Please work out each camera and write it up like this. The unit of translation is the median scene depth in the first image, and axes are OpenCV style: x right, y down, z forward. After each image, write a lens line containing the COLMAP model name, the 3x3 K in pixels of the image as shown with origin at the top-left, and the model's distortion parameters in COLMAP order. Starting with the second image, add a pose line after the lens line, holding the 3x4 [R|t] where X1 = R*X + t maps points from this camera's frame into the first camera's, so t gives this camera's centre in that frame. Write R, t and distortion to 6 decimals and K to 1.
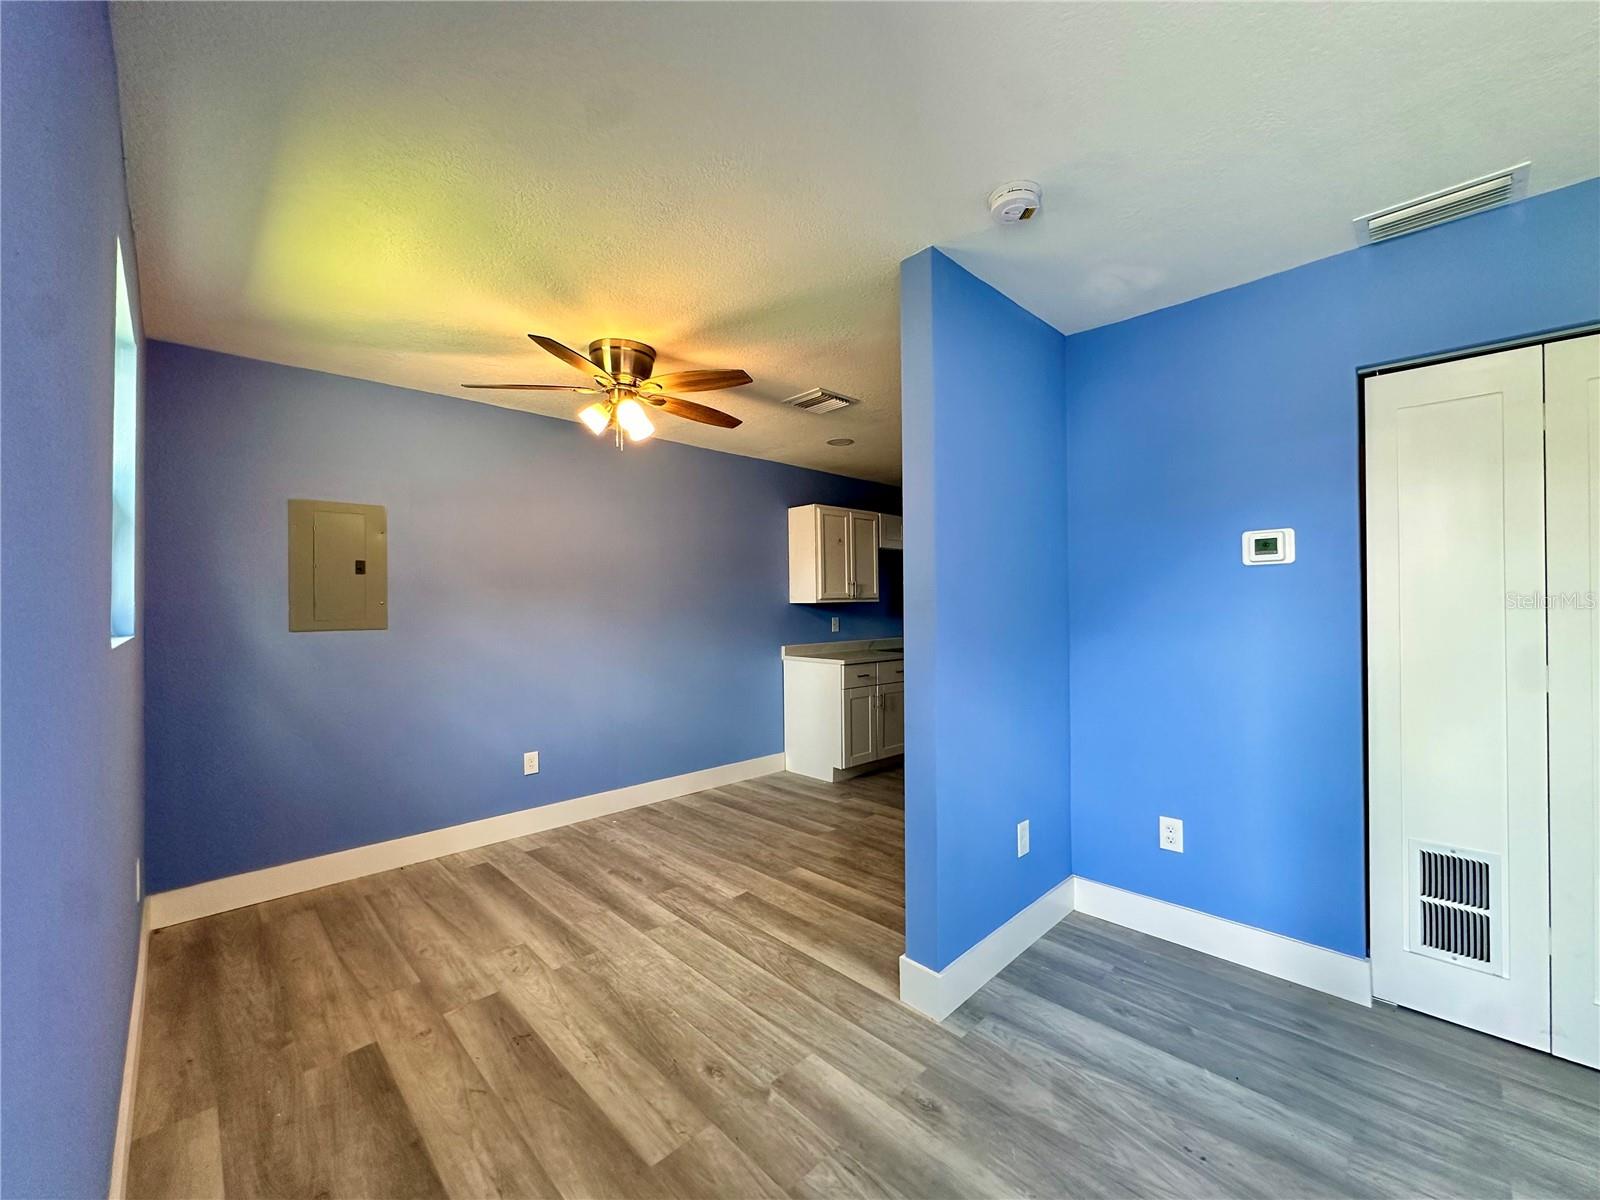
lens RADIAL K [[638.8, 0, 800.7], [0, 638.8, 600.5], [0, 0, 1]] dist [-0.004371, 0.000628]
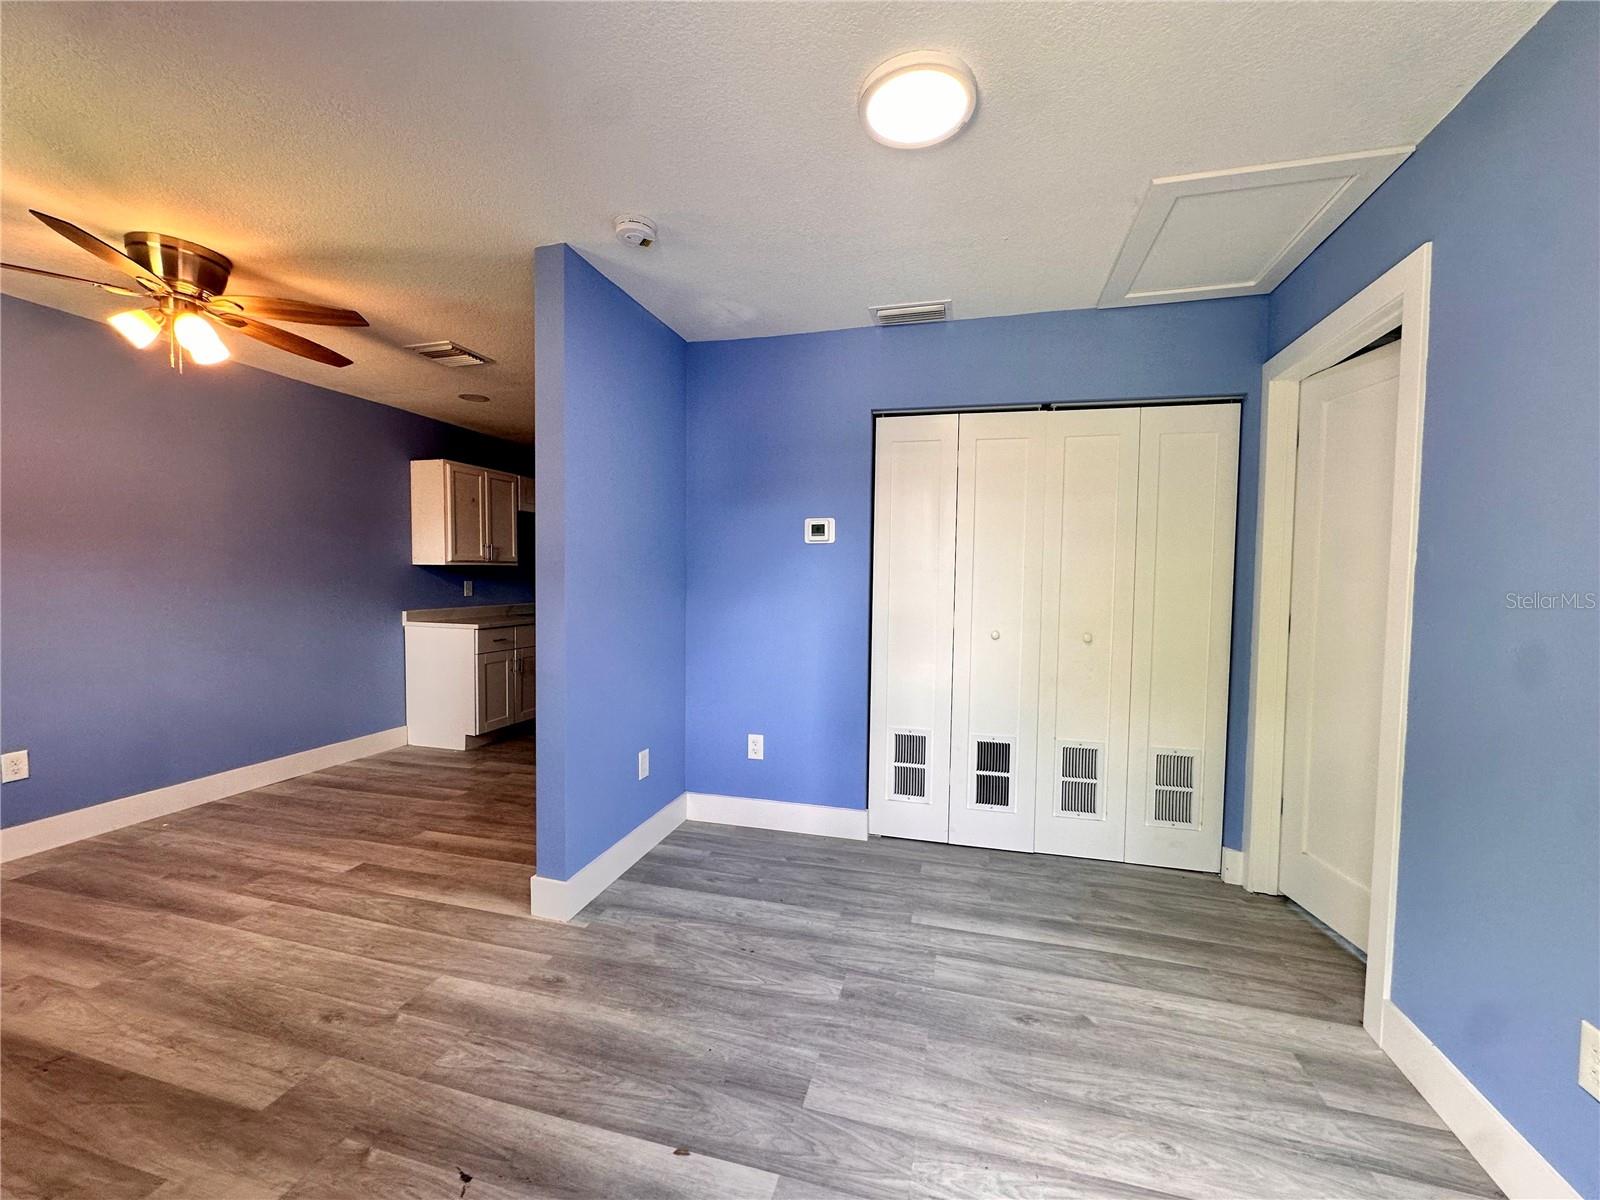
lens RADIAL K [[638.8, 0, 800.7], [0, 638.8, 600.5], [0, 0, 1]] dist [-0.004371, 0.000628]
pose [[0.861406, -0.001710, 0.507913, -0.004744], [-0.022224, 0.998910, 0.041054, 0.010648], [-0.507430, -0.046652, 0.860429, -0.159547]]
